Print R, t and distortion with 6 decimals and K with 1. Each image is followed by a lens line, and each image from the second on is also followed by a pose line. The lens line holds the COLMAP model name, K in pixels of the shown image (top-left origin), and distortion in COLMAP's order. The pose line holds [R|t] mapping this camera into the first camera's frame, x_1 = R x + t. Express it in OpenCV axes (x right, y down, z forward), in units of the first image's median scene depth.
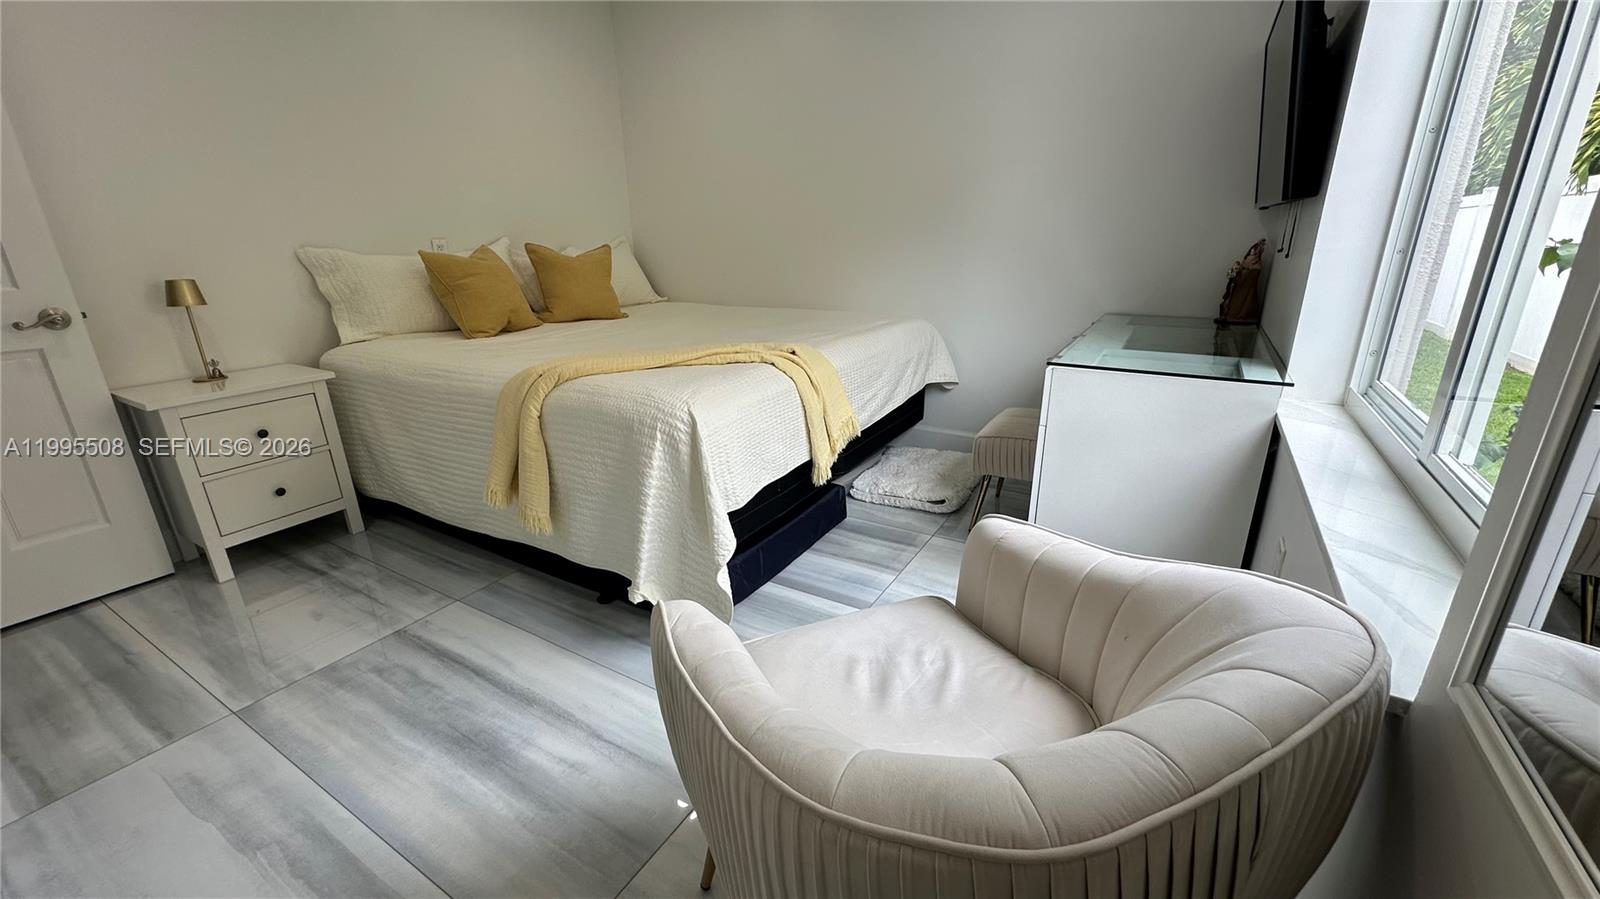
lens RADIAL K [[638.1, 0, 801.1], [0, 638.1, 445.4], [0, 0, 1]] dist [-0.006413, 0.001672]
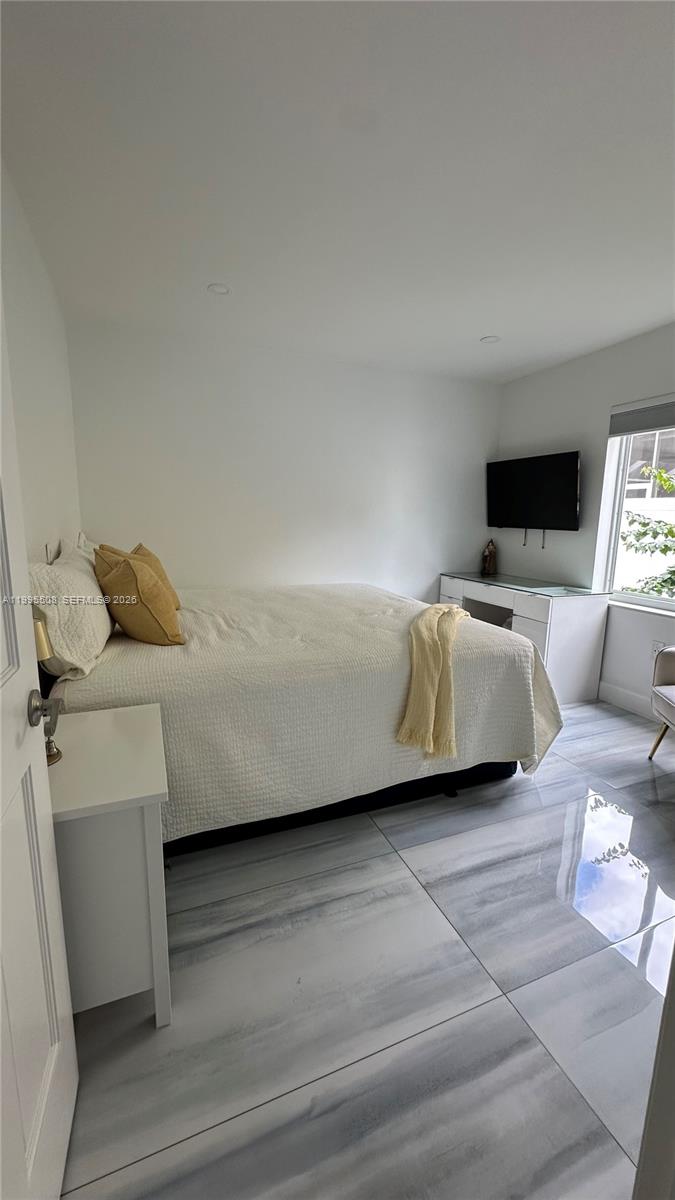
lens RADIAL K [[478.6, 0, 339.7], [0, 478.6, 601.5], [0, 0, 1]] dist [-0.006413, 0.001672]
pose [[0.596372, -0.111046, 0.794990, -1.548687], [0.224731, 0.973877, -0.032551, -0.244740], [-0.770608, 0.198071, 0.605749, 0.571116]]
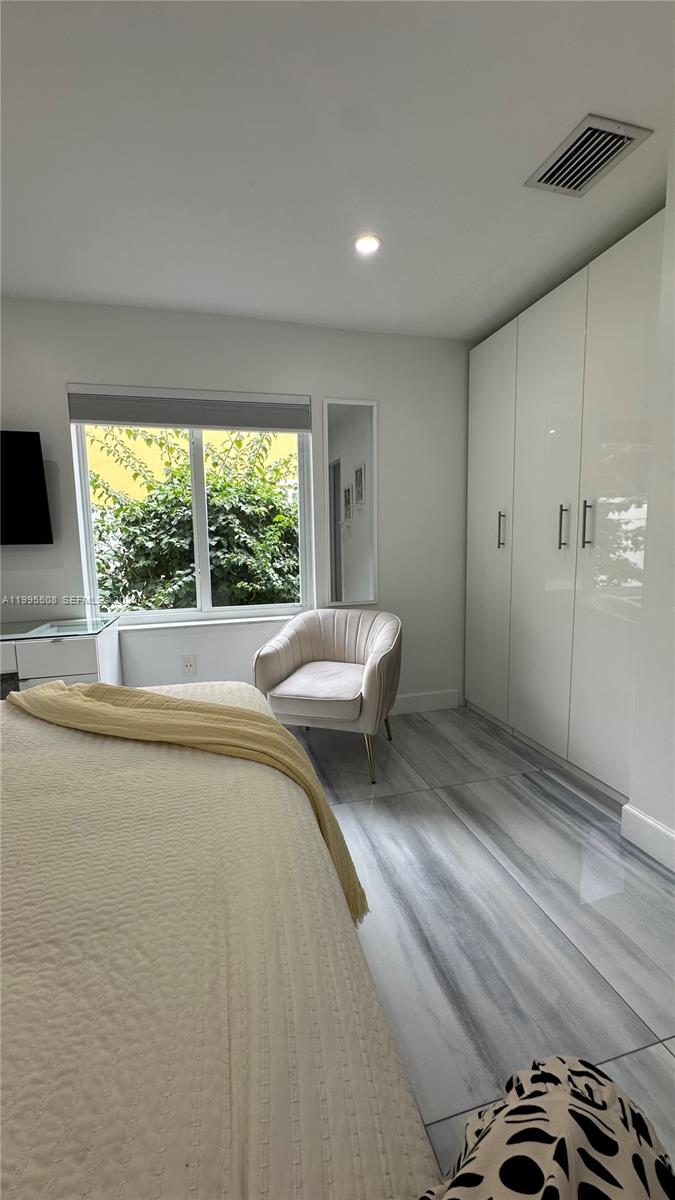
lens RADIAL K [[478.6, 0, 339.4], [0, 478.6, 597.8], [0, 0, 1]] dist [-0.006413, 0.001672]
pose [[-0.719576, -0.049940, 0.692616, -0.959843], [0.250044, 0.911873, 0.325525, -0.485700], [-0.647834, 0.407424, -0.643674, 1.419471]]
